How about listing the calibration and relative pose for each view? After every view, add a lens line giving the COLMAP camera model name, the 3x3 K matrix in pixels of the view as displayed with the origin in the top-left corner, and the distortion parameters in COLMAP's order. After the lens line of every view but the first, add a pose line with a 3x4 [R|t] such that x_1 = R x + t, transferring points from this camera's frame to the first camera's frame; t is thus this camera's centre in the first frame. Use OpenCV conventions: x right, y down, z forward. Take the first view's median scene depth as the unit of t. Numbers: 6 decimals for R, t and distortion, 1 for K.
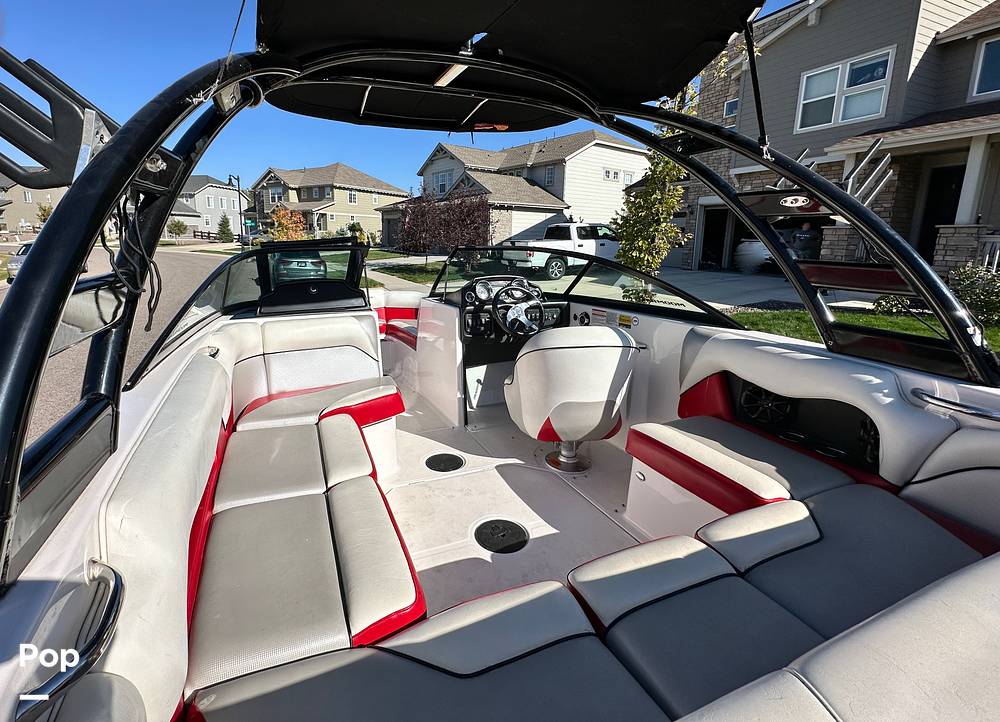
lens RADIAL K [[438.9, 0, 450.7], [0, 438.9, 311.3], [0, 0, 1]] dist [-0.005244, 0.001655]
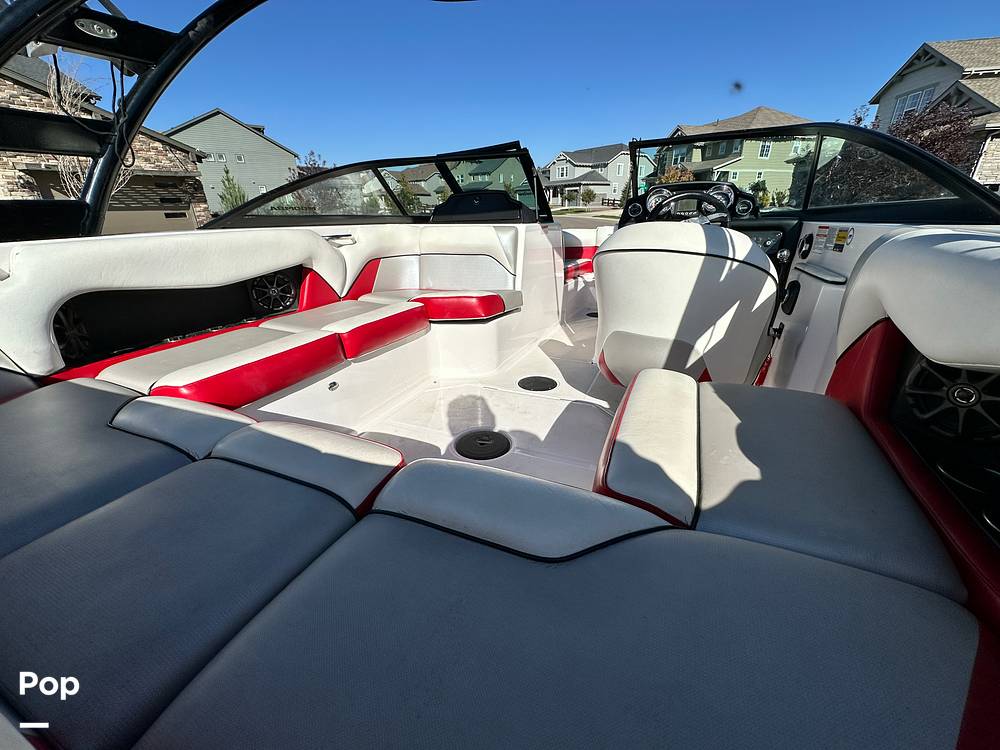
lens RADIAL K [[400.0, 0, 499.3], [0, 400.0, 375.7], [0, 0, 1]] dist [-0.005158, 0.000876]
pose [[0.713938, 0.245498, -0.655761, 0.076425], [-0.084312, 0.959849, 0.267547, 0.015195], [0.695114, -0.135723, 0.705972, 0.049255]]
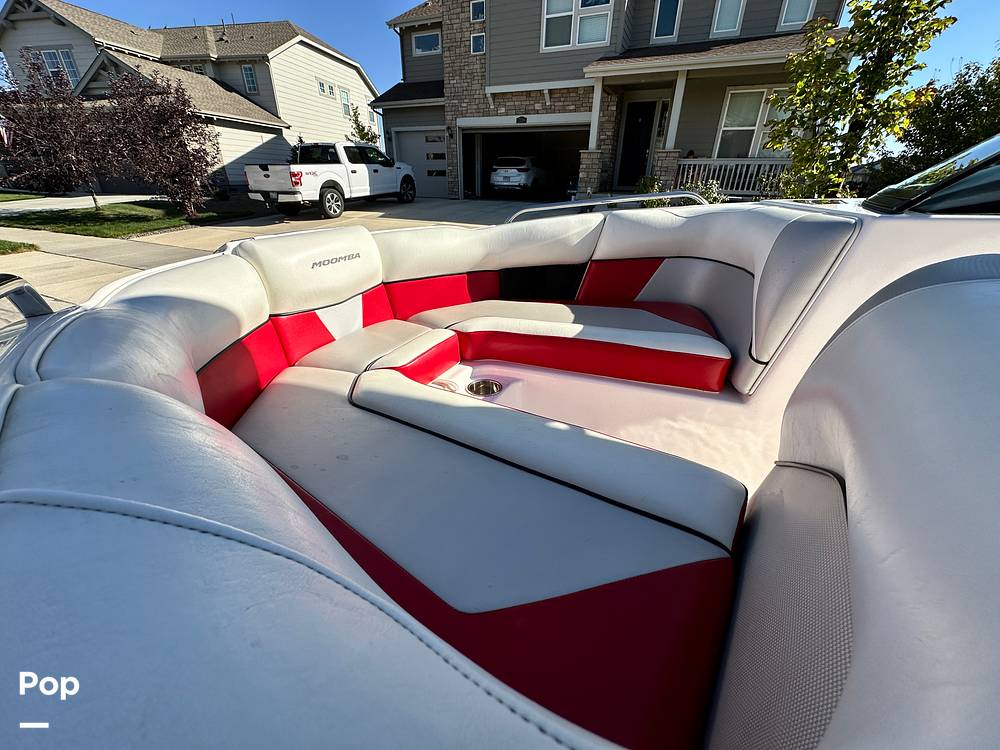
lens RADIAL K [[400.0, 0, 501.2], [0, 400.0, 375.9], [0, 0, 1]] dist [-0.005158, 0.000876]
pose [[0.726849, -0.305458, 0.615130, -0.087088], [0.110497, 0.935993, 0.334225, -0.010387], [-0.677850, -0.174962, 0.714078, 0.212948]]
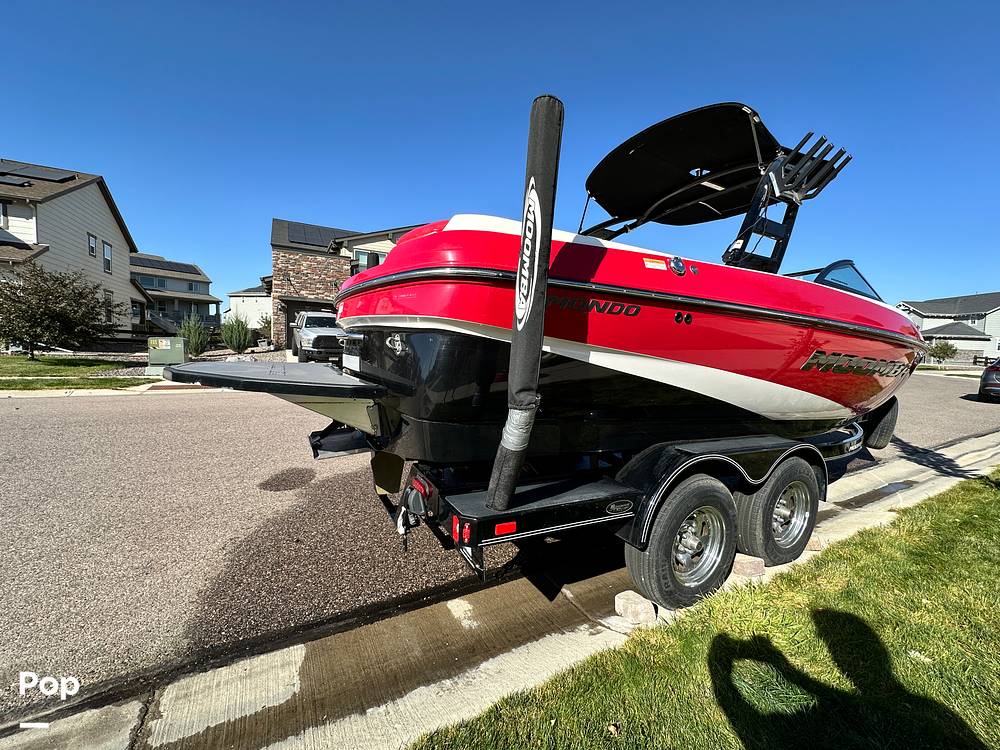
lens RADIAL K [[400.0, 0, 499.2], [0, 400.0, 373.5], [0, 0, 1]] dist [-0.005158, 0.000876]
pose [[0.135112, 0.051219, -0.989506, 0.222860], [-0.199312, 0.979654, 0.023494, 0.060187], [0.970577, 0.194047, 0.142571, -0.008092]]
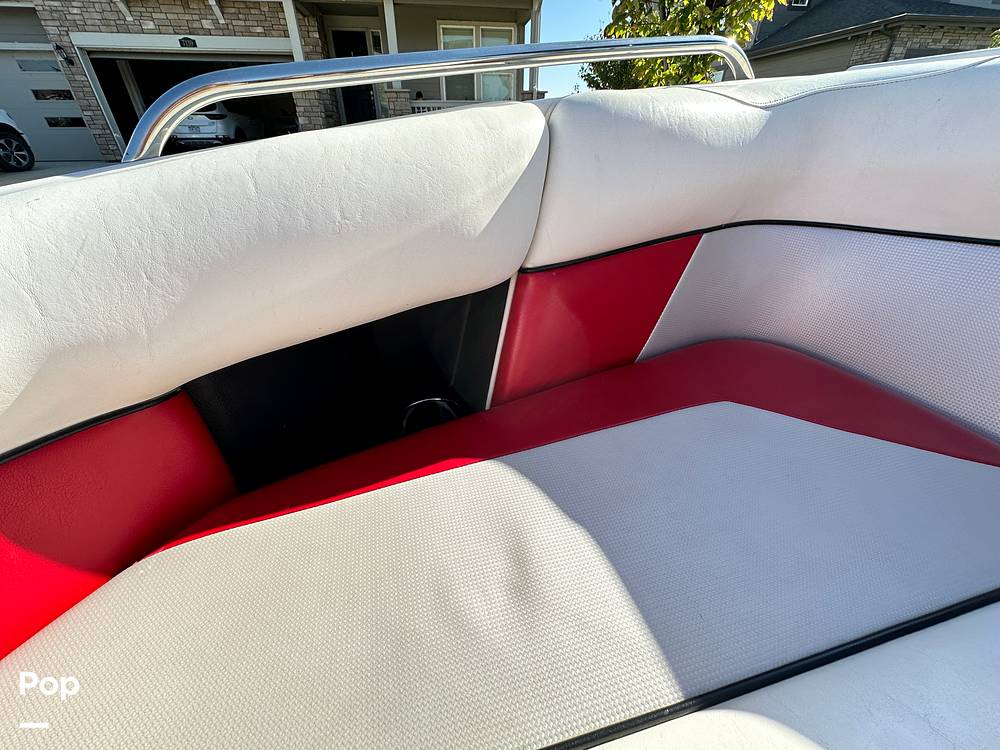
lens RADIAL K [[400.0, 0, 500.2], [0, 400.0, 375.0], [0, 0, 1]] dist [-0.005158, 0.000876]
pose [[0.224573, -0.514193, 0.827751, -0.026989], [0.168341, 0.857149, 0.486783, -0.009804], [-0.959806, 0.030026, 0.279052, 0.270247]]
